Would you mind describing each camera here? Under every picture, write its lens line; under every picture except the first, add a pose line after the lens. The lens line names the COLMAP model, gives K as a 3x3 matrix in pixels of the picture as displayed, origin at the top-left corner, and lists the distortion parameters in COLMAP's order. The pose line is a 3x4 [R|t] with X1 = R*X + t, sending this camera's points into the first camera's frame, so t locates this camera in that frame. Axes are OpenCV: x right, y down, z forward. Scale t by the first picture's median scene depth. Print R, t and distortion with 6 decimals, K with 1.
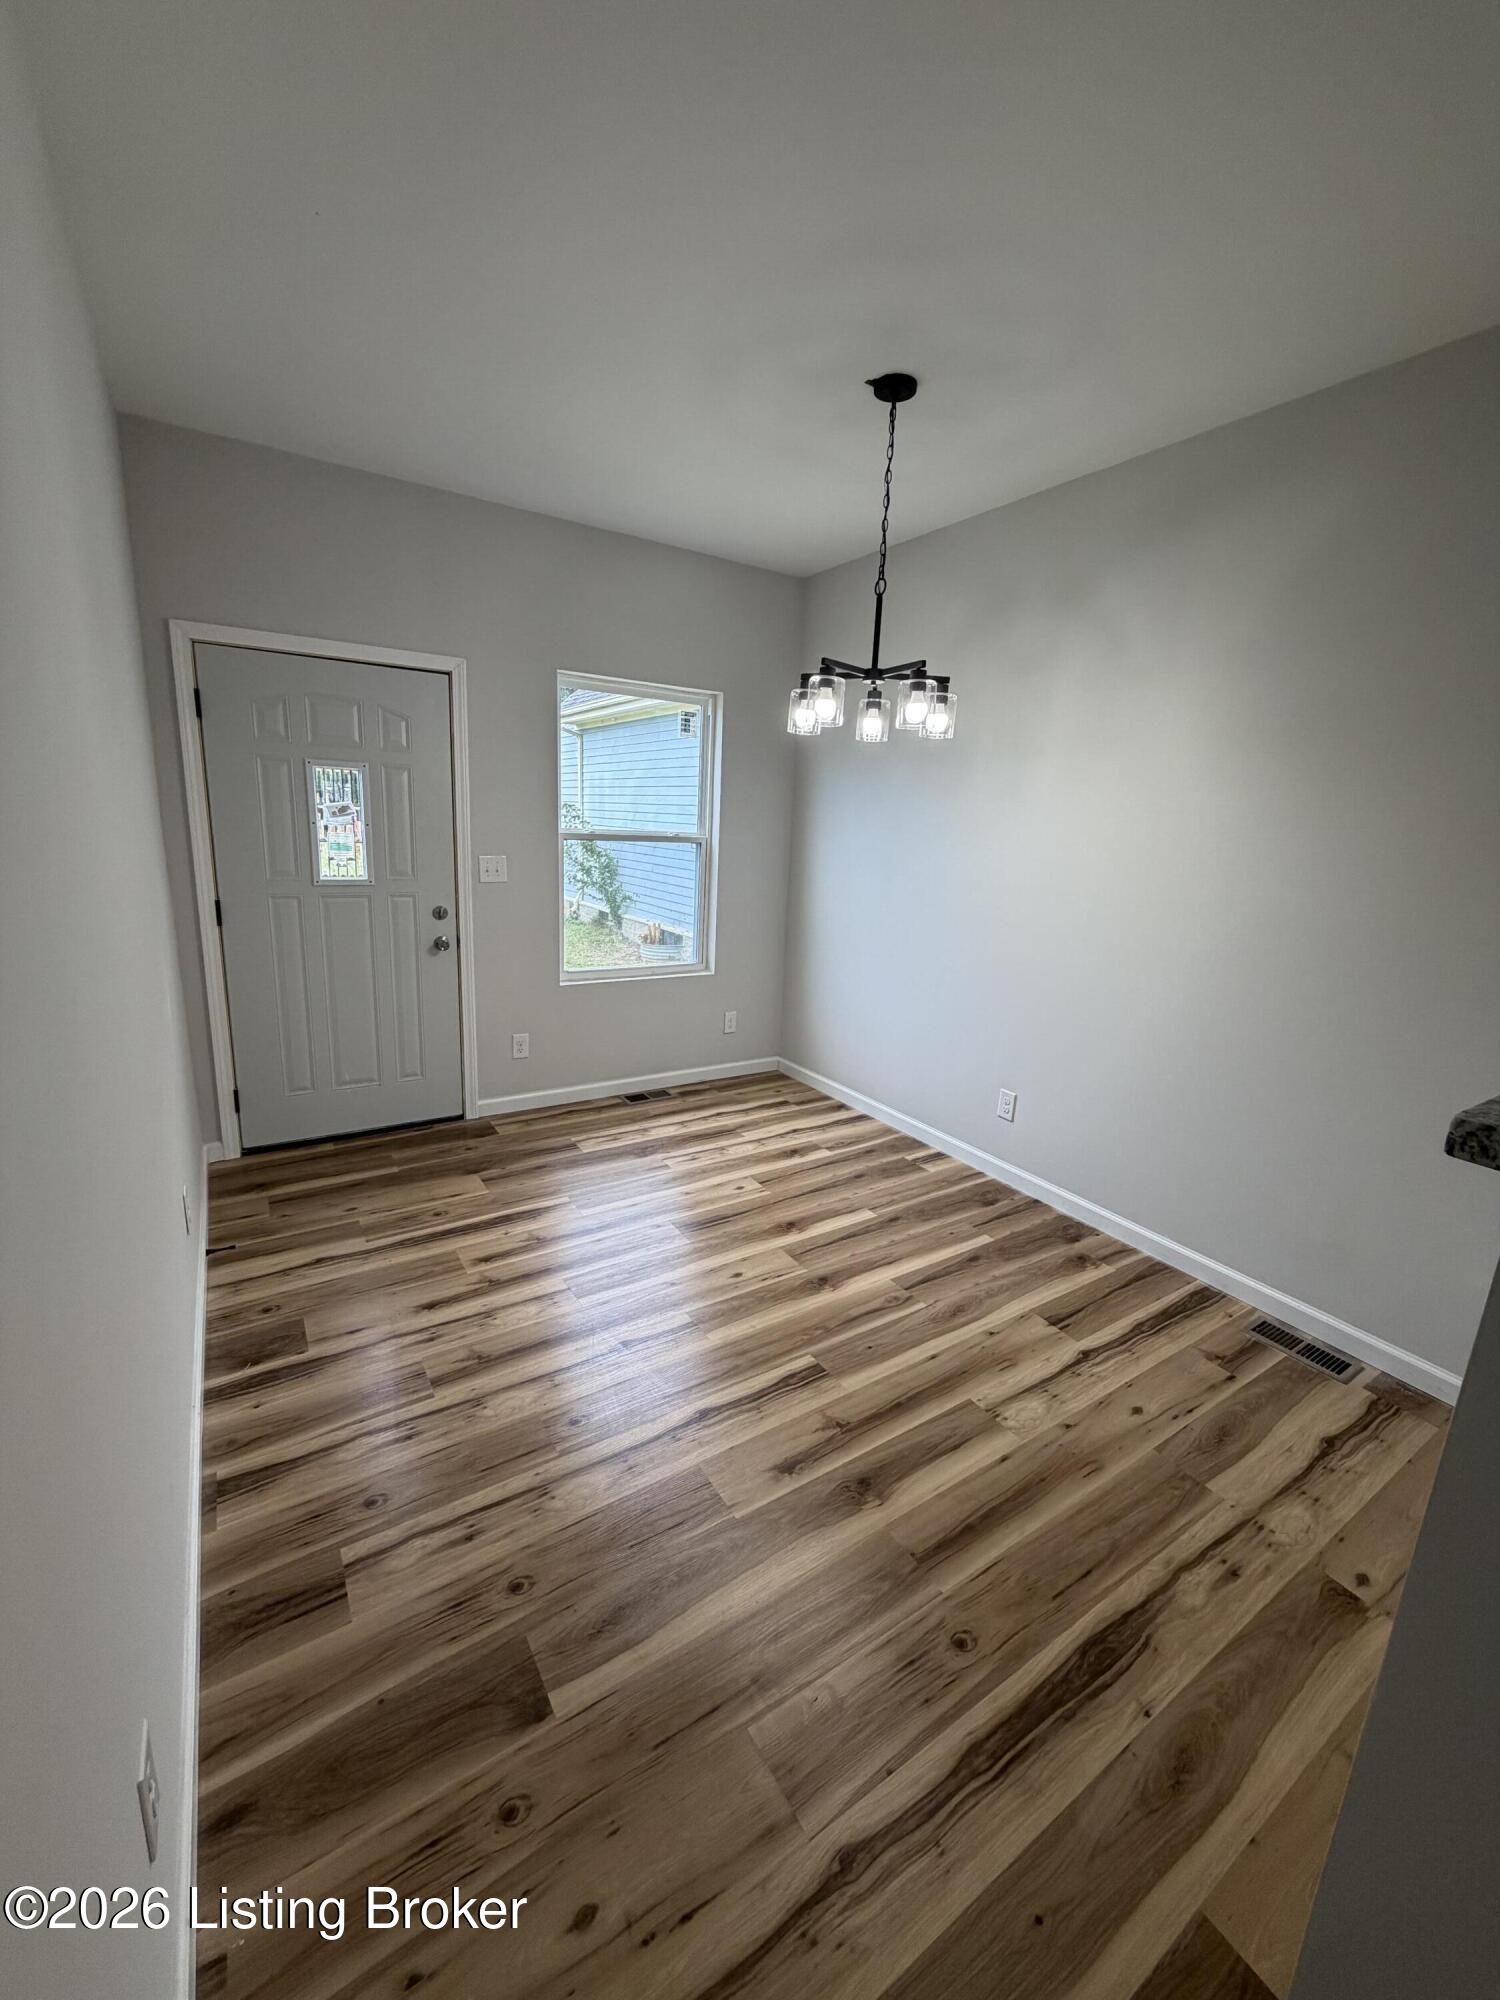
lens RADIAL K [[800.6, 0, 750.0], [0, 800.6, 1000.0], [0, 0, 1]] dist [-0.001799, -0.000228]
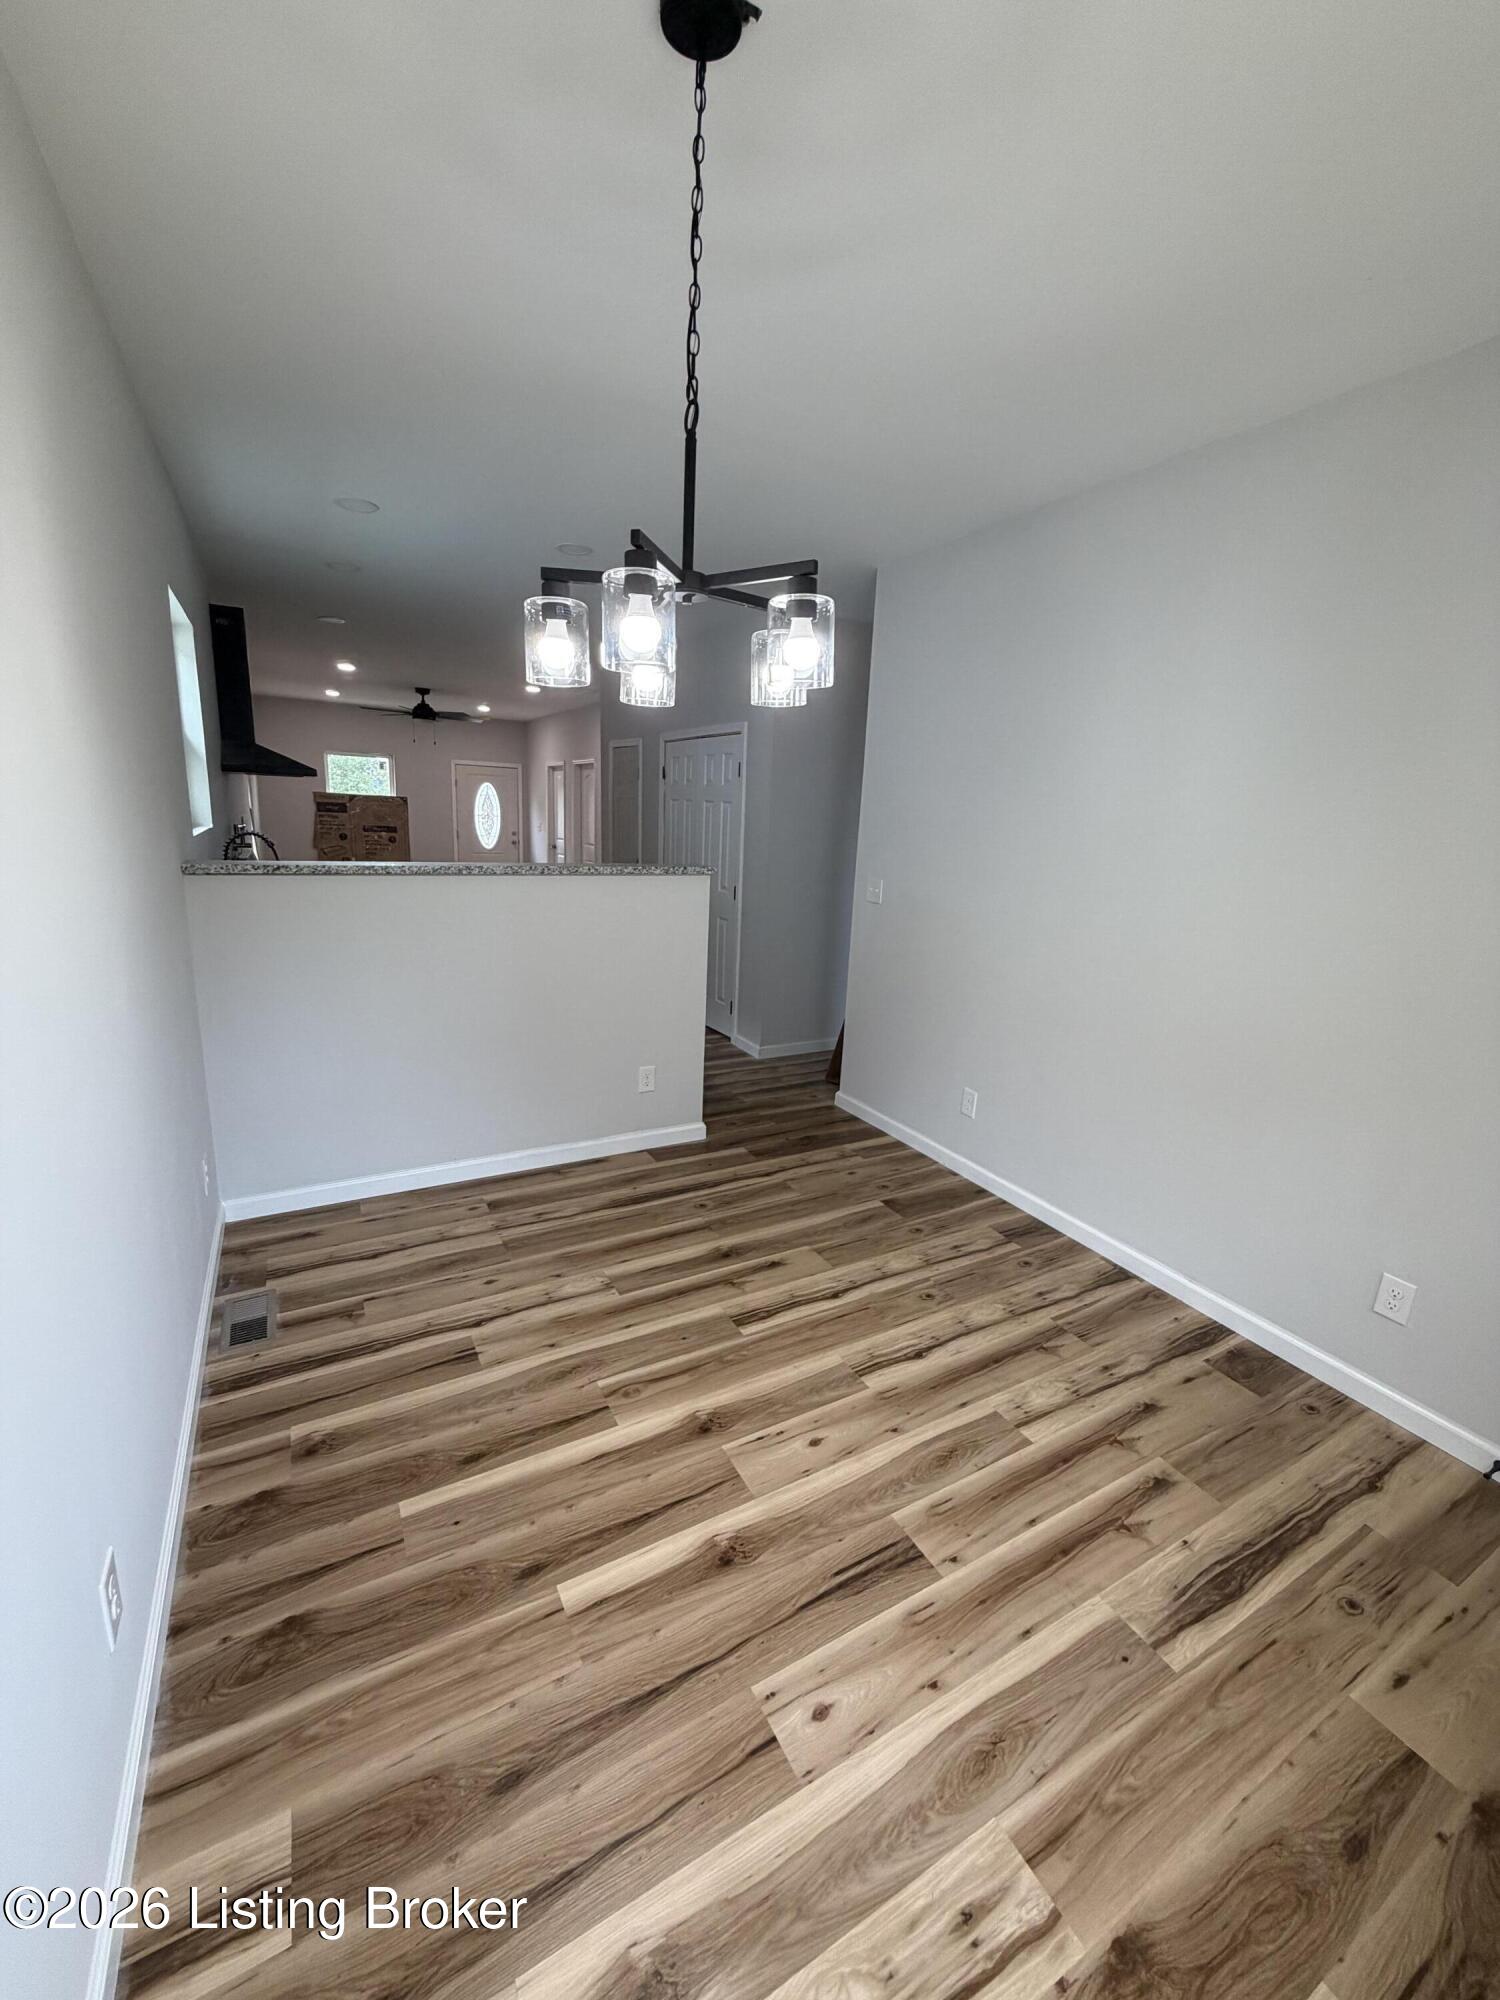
lens RADIAL K [[800.6, 0, 750.0], [0, 800.6, 1000.0], [0, 0, 1]] dist [-0.001799, -0.000228]
pose [[-0.994309, -0.098098, 0.041542, 0.063792], [-0.069203, 0.891243, 0.448215, -0.426987], [-0.080994, 0.442790, -0.892960, 1.717554]]
